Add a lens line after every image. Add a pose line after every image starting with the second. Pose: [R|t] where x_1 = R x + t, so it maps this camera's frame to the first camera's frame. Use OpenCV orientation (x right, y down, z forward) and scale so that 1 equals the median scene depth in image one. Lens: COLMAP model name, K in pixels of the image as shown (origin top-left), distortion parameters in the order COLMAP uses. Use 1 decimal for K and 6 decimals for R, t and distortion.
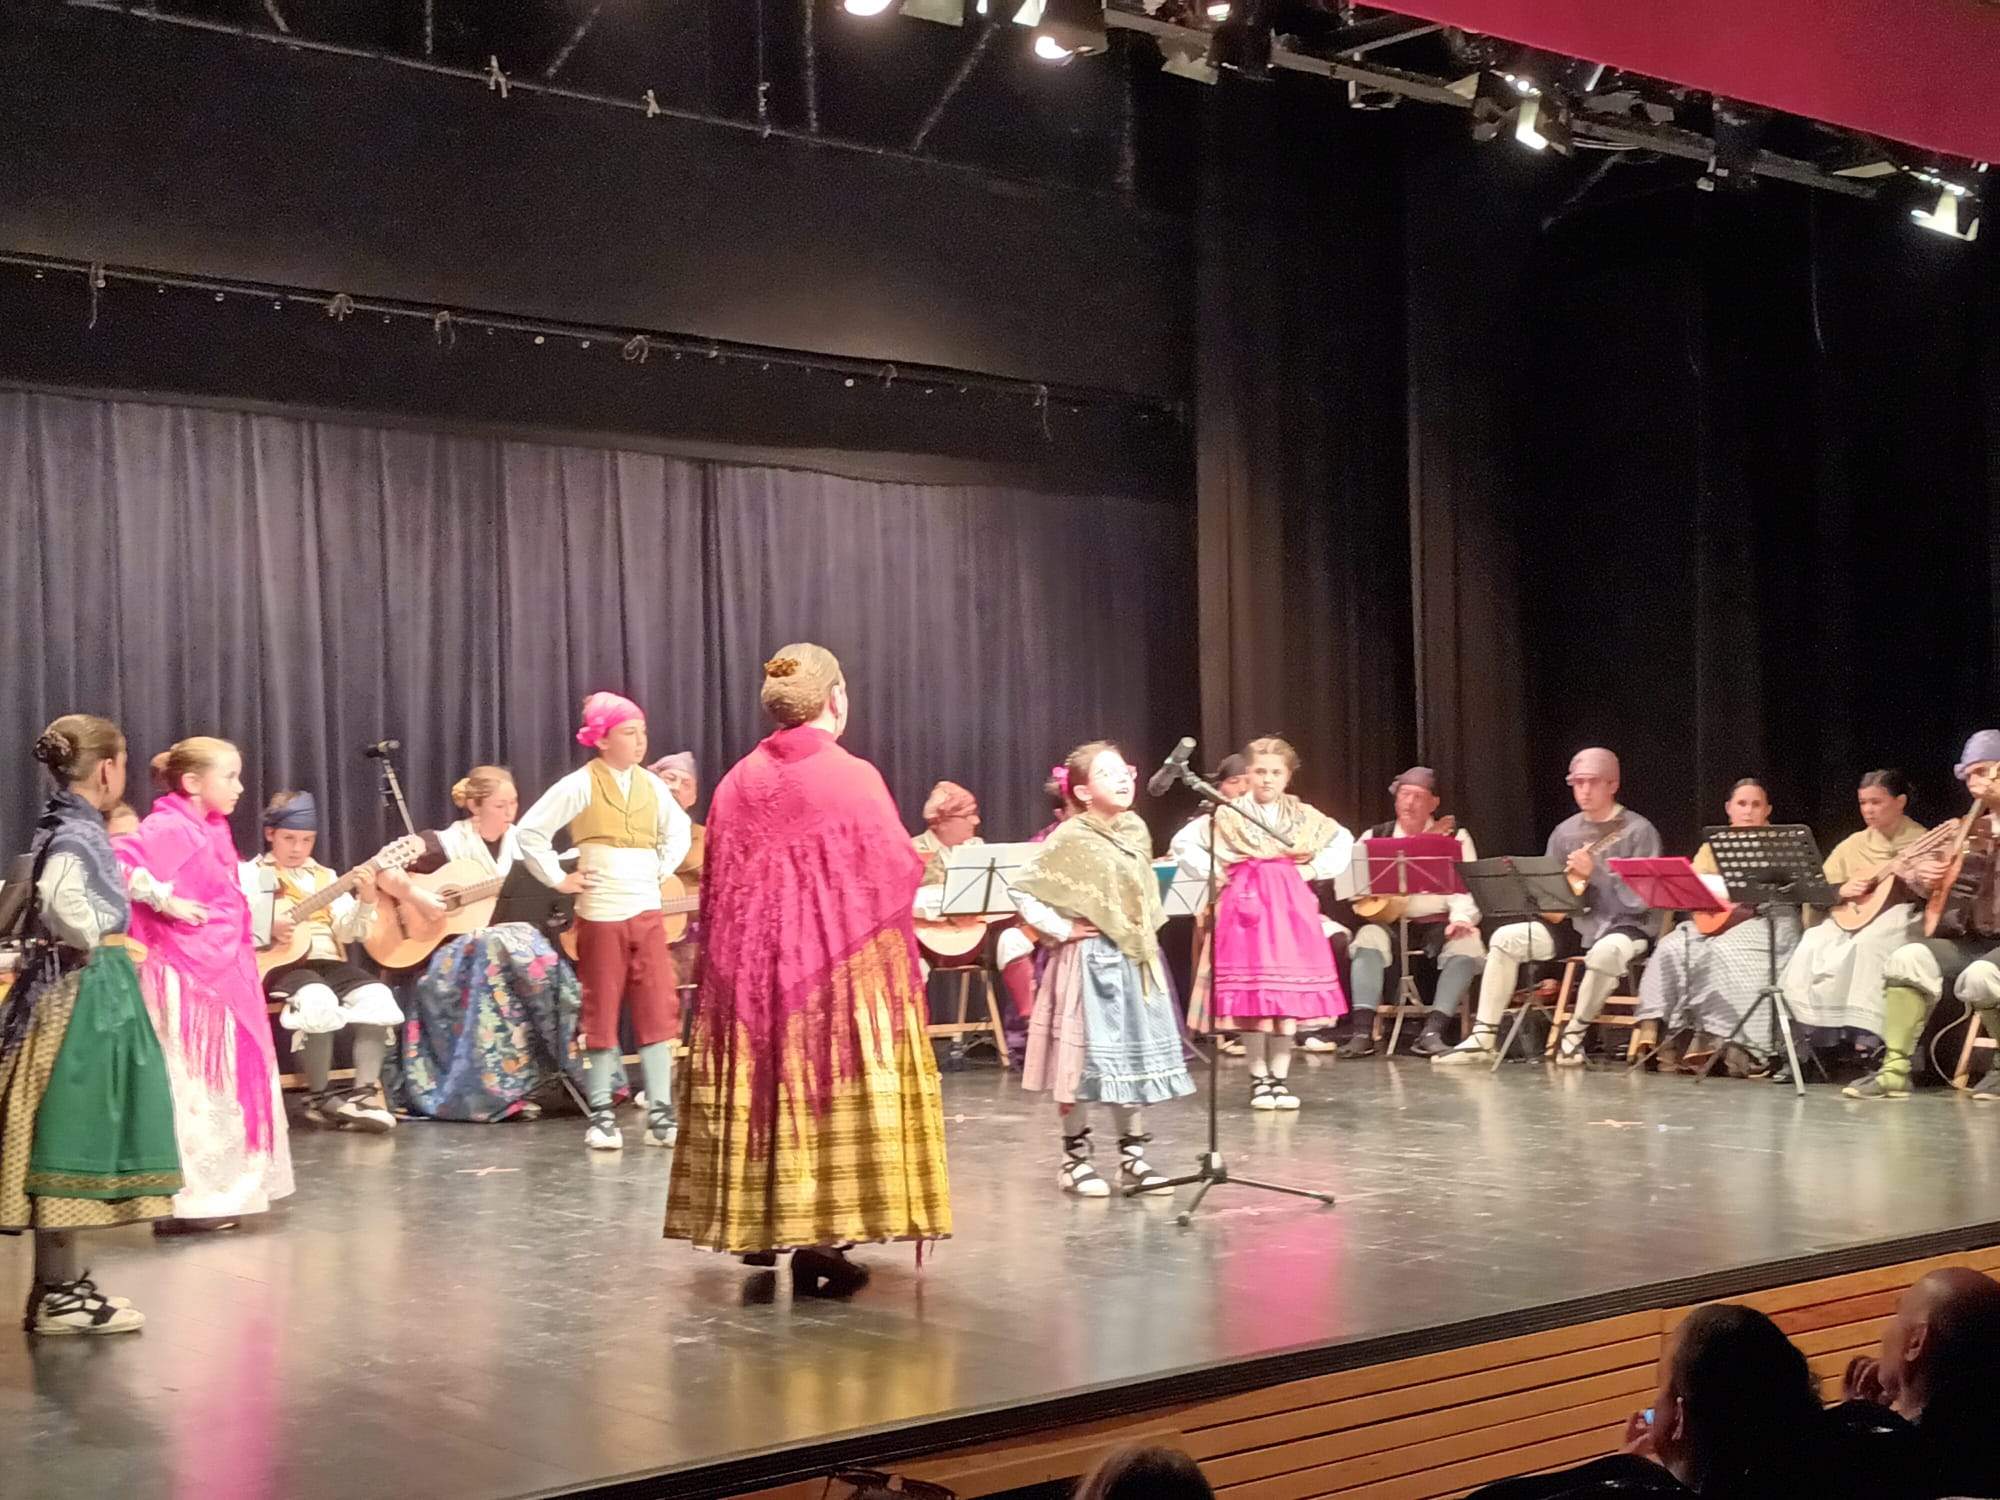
lens RADIAL K [[2725.3, 0, 997.2], [0, 2725.3, 763.0], [0, 0, 1]] dist [0.090620, 0.000000]
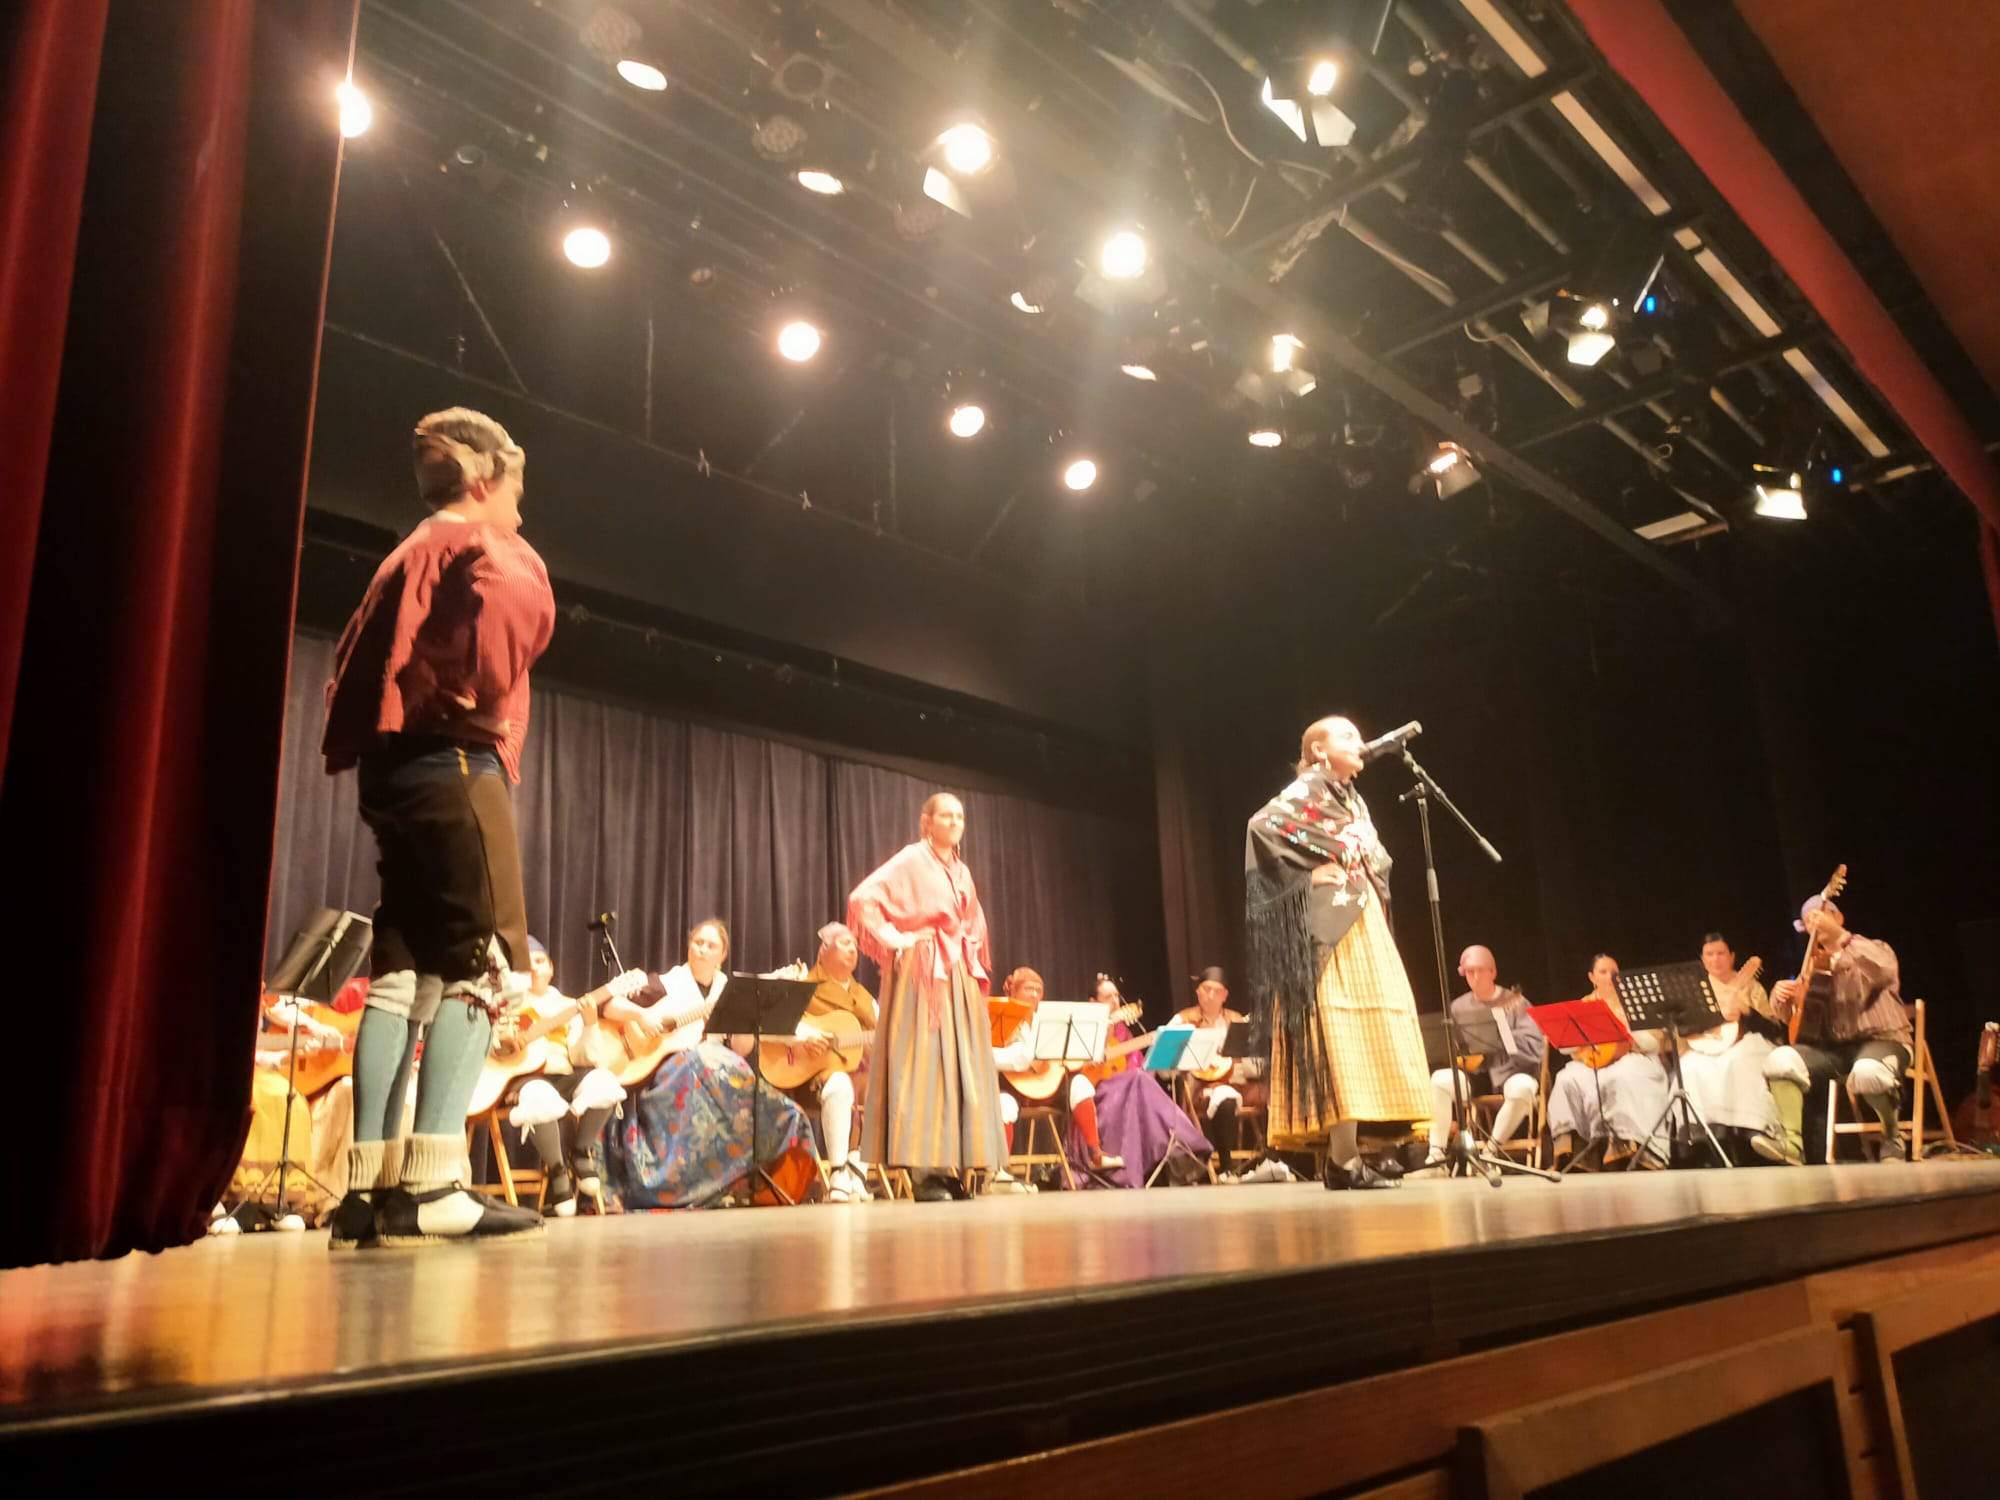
lens RADIAL K [[1474.2, 0, 1029.8], [0, 1474.2, 760.2], [0, 0, 1]] dist [0.065160, -0.073185]
pose [[0.992113, 0.008214, 0.125080, -0.106622], [0.023408, 0.968155, -0.249253, 0.088495], [-0.123144, 0.250215, 0.960327, 0.279565]]
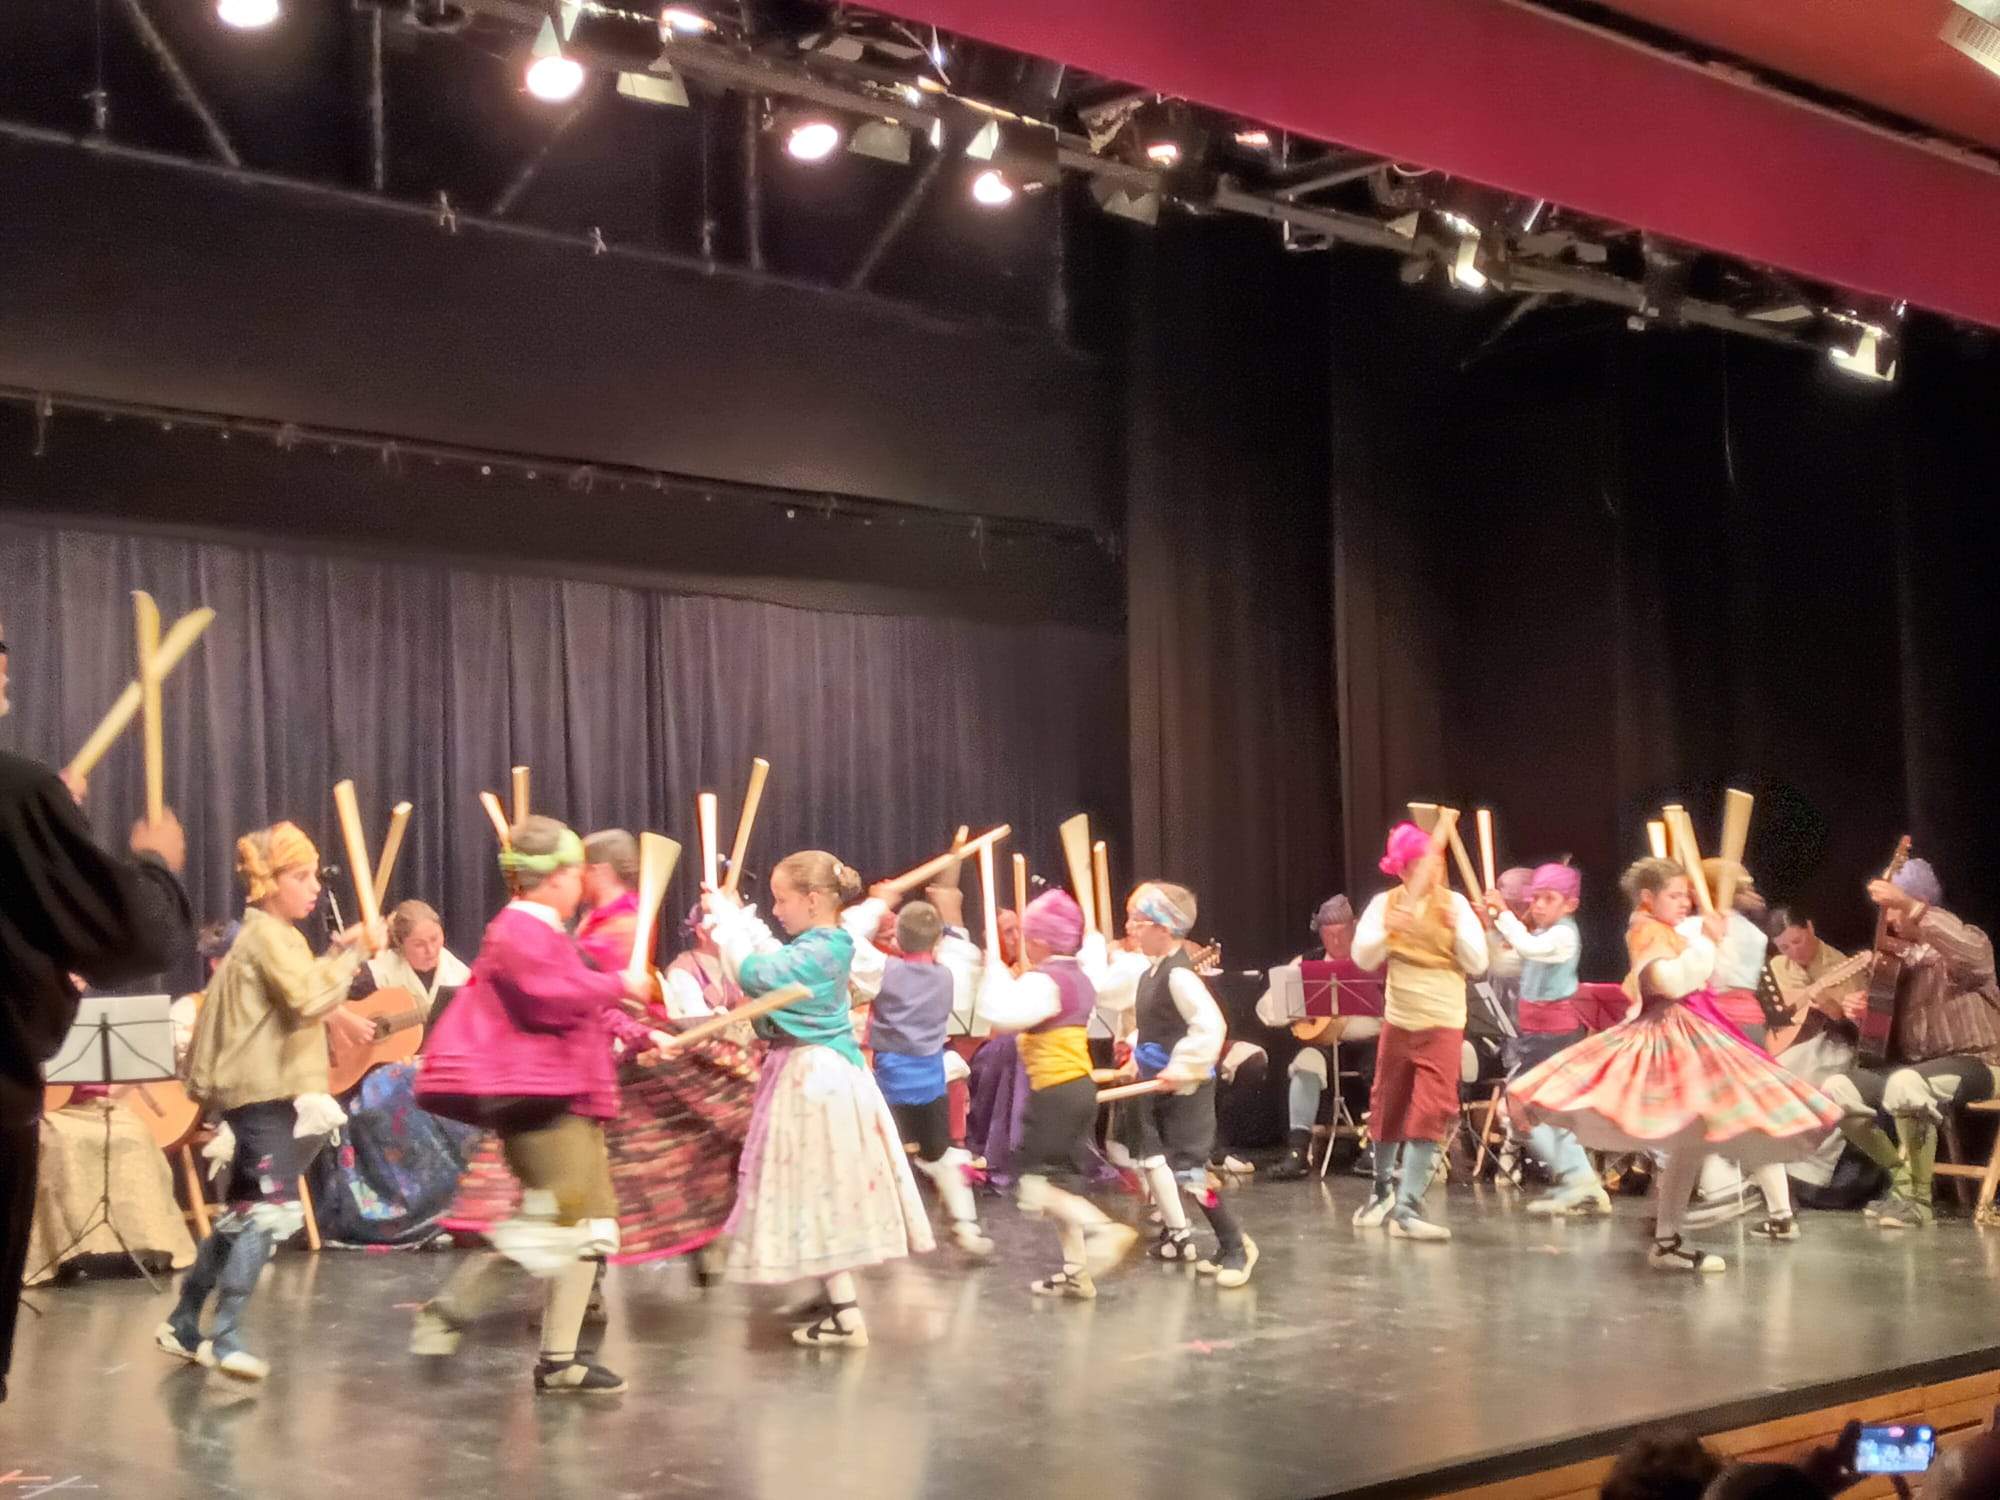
lens RADIAL K [[2626.7, 0, 1003.0], [0, 2626.7, 766.9], [0, 0, 1]] dist [0.079294, 0.000000]
pose [[0.999535, 0.001517, 0.030439, -0.005370], [-0.000169, 0.999021, -0.044235, -0.001535], [-0.030476, 0.044209, 0.998557, 0.023522]]
